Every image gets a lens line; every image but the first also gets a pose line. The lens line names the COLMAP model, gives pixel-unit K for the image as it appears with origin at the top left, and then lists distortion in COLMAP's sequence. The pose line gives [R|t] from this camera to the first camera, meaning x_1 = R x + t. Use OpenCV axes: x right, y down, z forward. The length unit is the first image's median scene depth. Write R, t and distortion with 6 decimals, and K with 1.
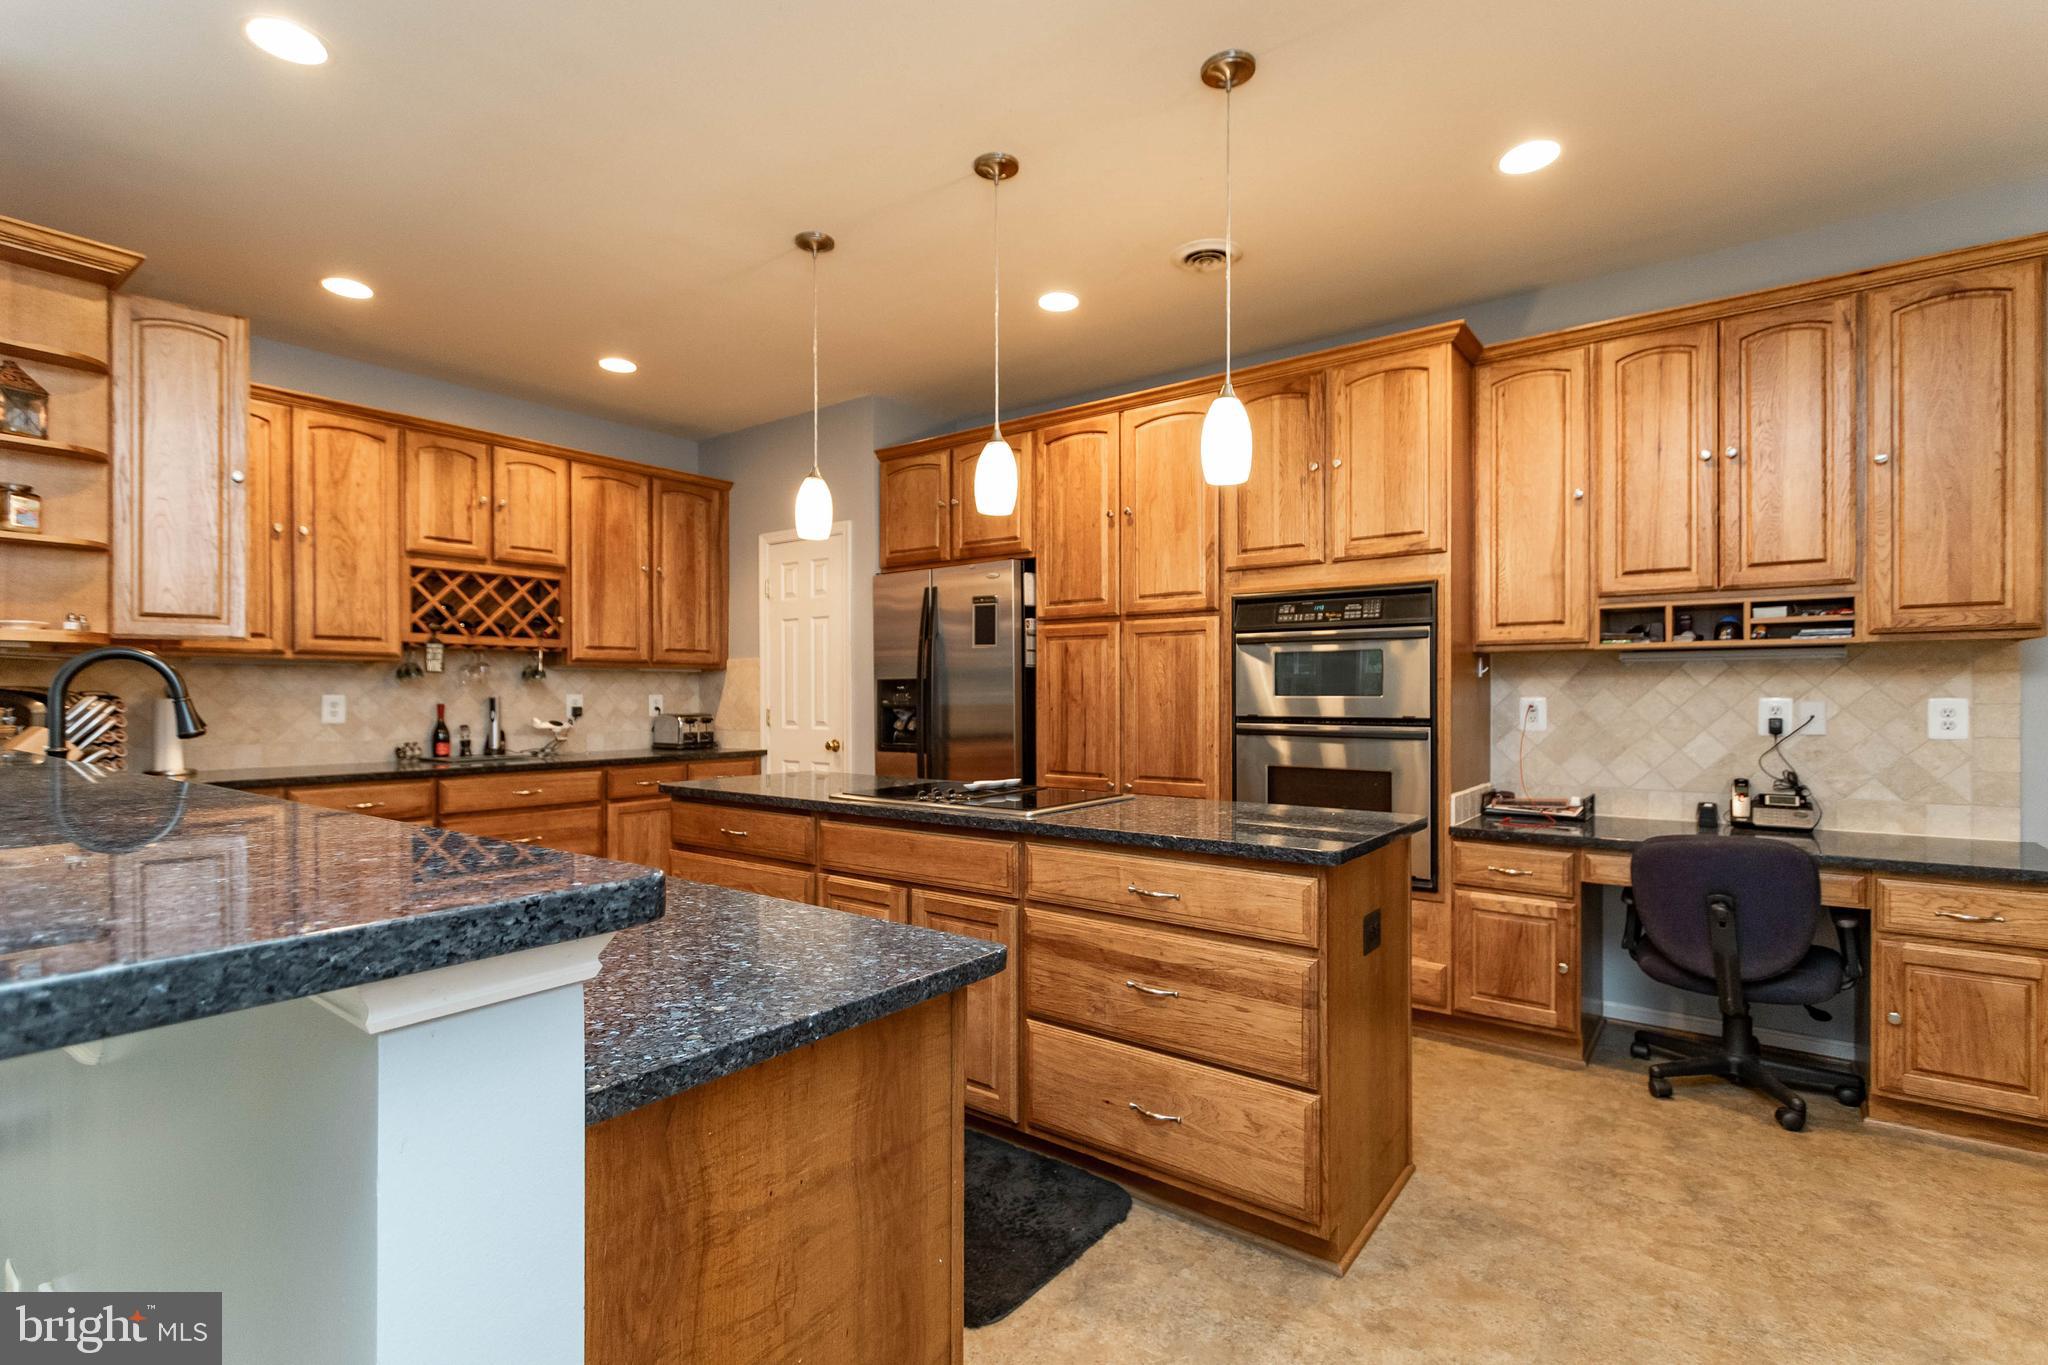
lens RADIAL K [[940.9, 0, 1011.2], [0, 940.9, 698.5], [0, 0, 1]] dist [0.004058, -0.000468]
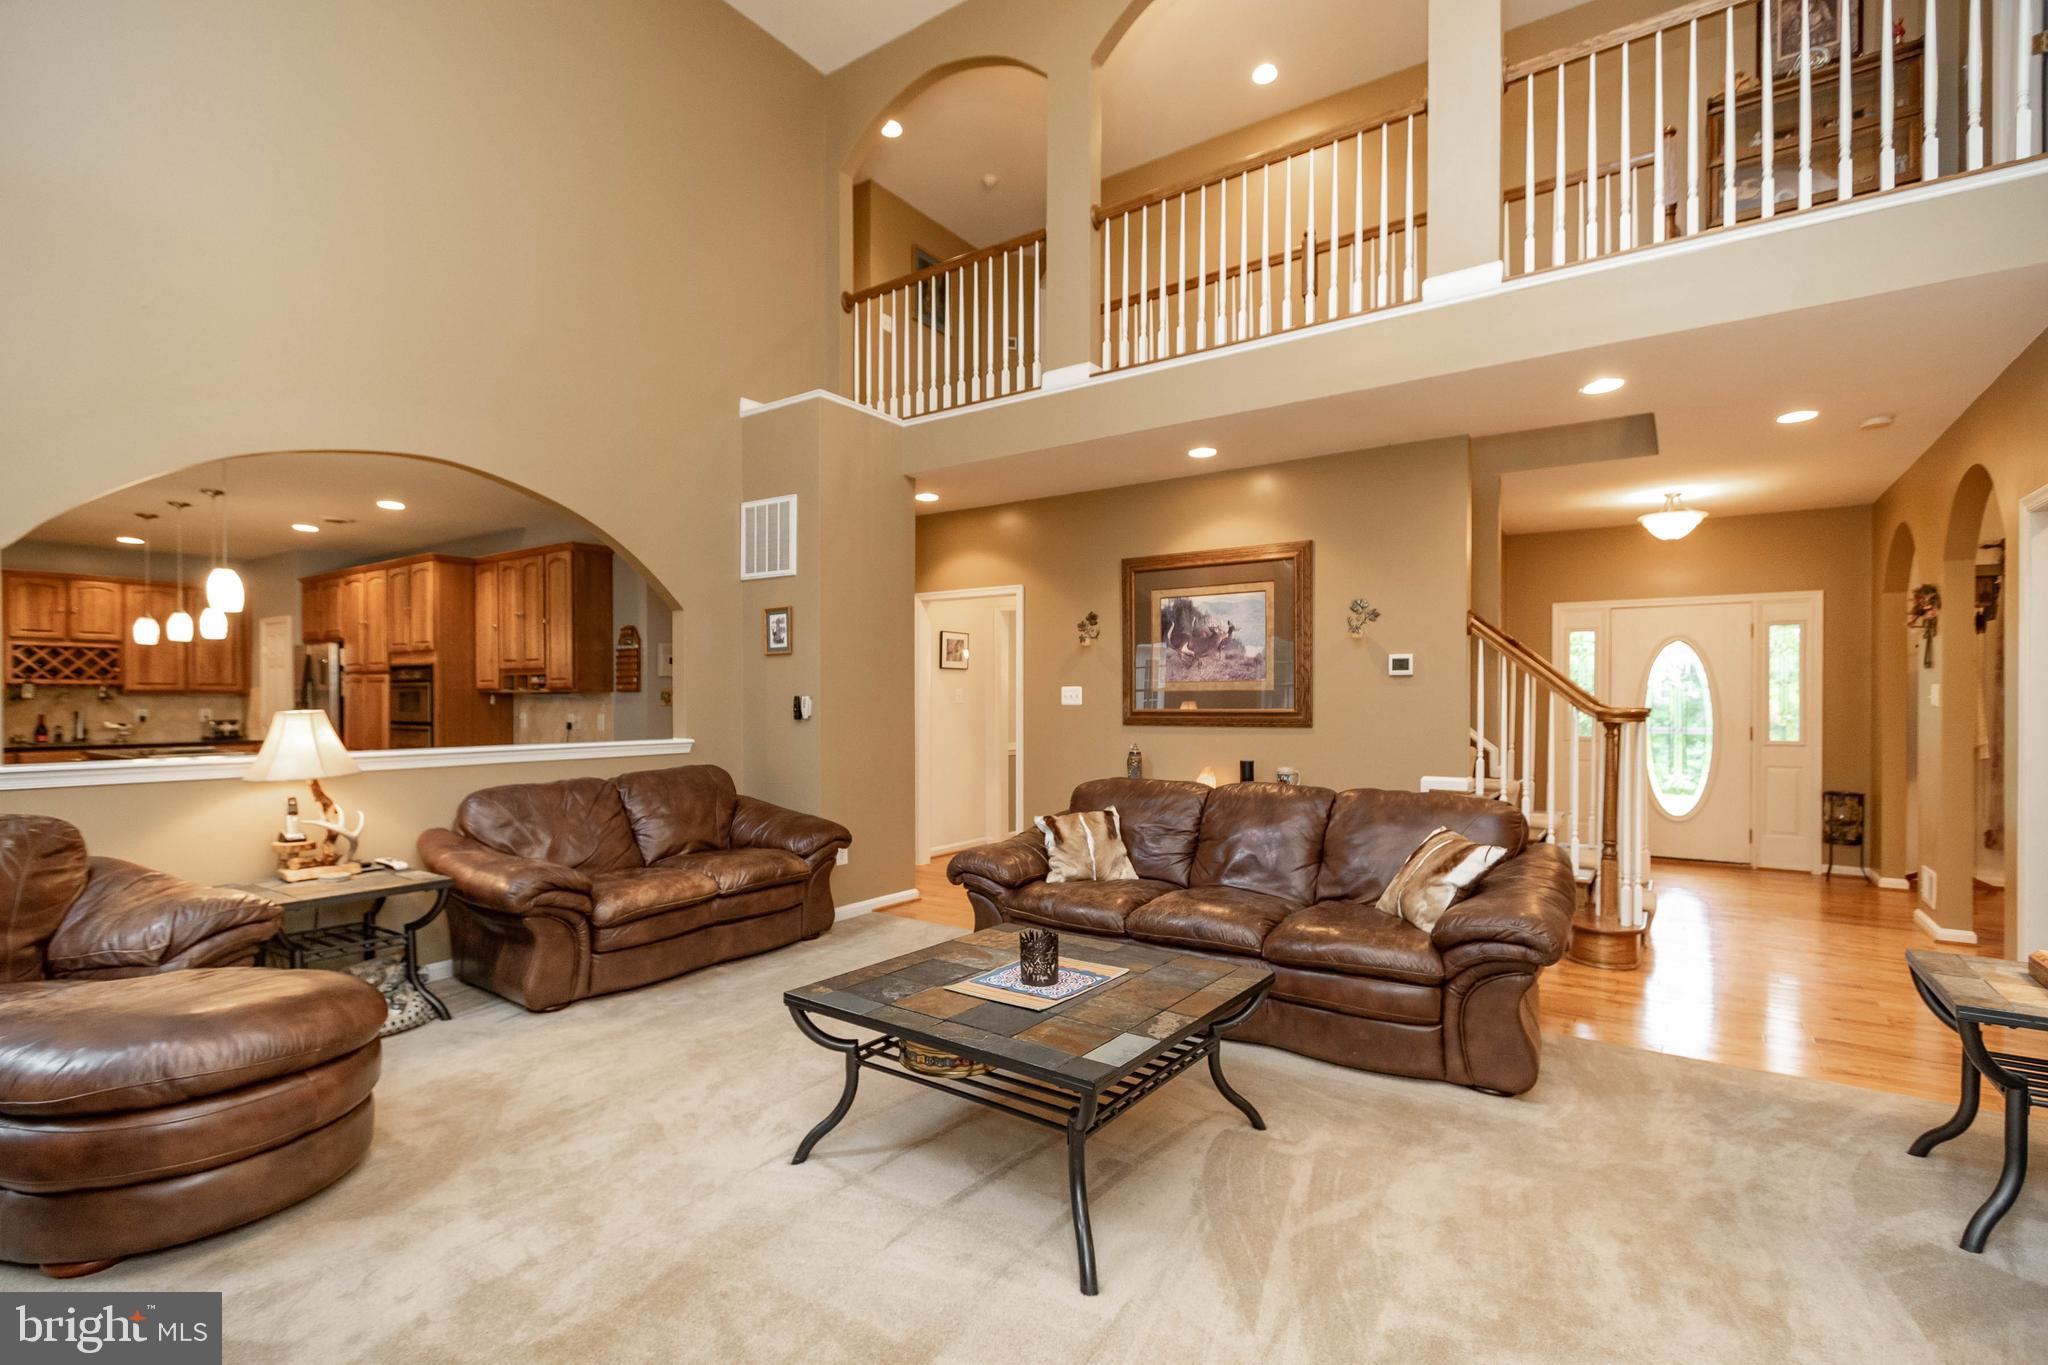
lens RADIAL K [[940.9, 0, 1011.2], [0, 940.9, 698.5], [0, 0, 1]] dist [0.004058, -0.000468]
pose [[0.998400, 0.002027, 0.056515, 1.233716], [-0.001665, 0.999978, -0.006453, -0.017460], [-0.056527, 0.006349, 0.998381, -1.007736]]
